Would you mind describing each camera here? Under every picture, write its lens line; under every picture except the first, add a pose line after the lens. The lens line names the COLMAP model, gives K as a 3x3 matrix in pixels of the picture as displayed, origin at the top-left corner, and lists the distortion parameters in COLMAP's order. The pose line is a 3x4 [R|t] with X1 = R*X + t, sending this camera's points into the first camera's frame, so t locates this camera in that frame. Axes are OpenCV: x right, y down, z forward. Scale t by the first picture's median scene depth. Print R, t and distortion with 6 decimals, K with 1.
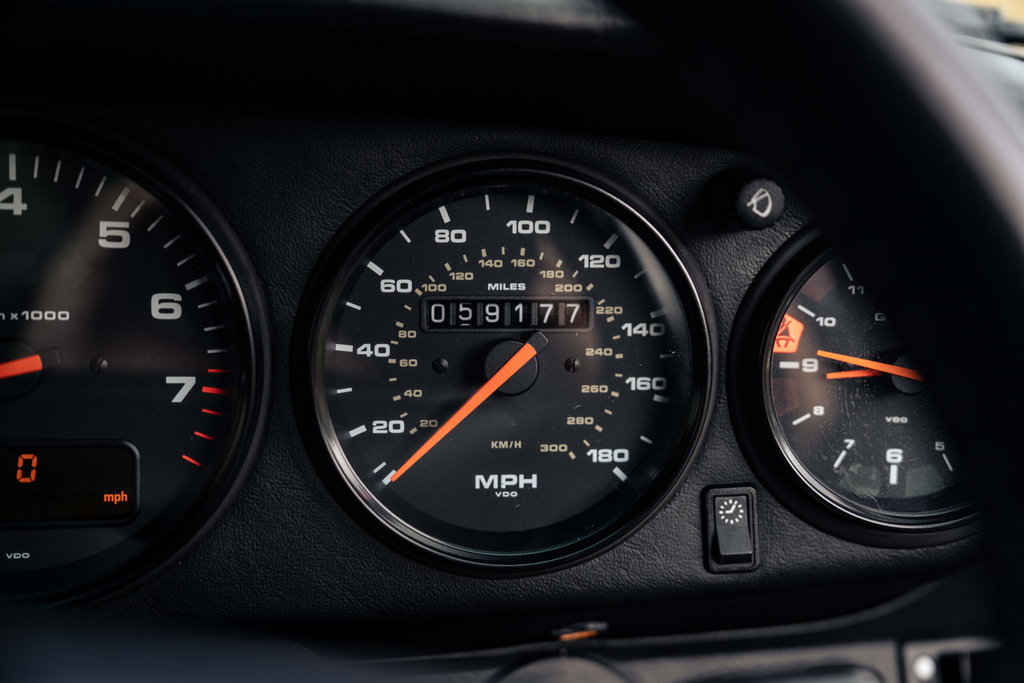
lens RADIAL K [[1208.8, 0, 512.0], [0, 1208.8, 341.5], [0, 0, 1]] dist [0.001939, -0.014957]
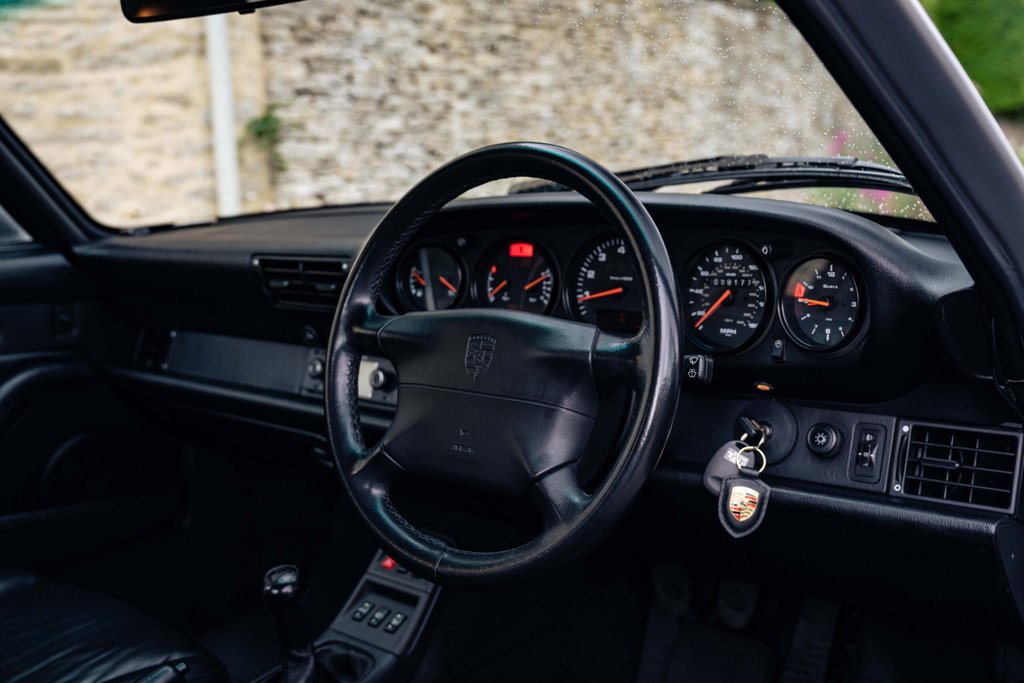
lens RADIAL K [[998.7, 0, 512.0], [0, 998.7, 341.5], [0, 0, 1]] dist [-0.116713, -0.002268]
pose [[0.621629, 0.067531, -0.780395, 1.835576], [-0.087556, 0.996024, 0.016447, 0.153882], [0.778403, 0.058104, 0.625070, -1.250274]]
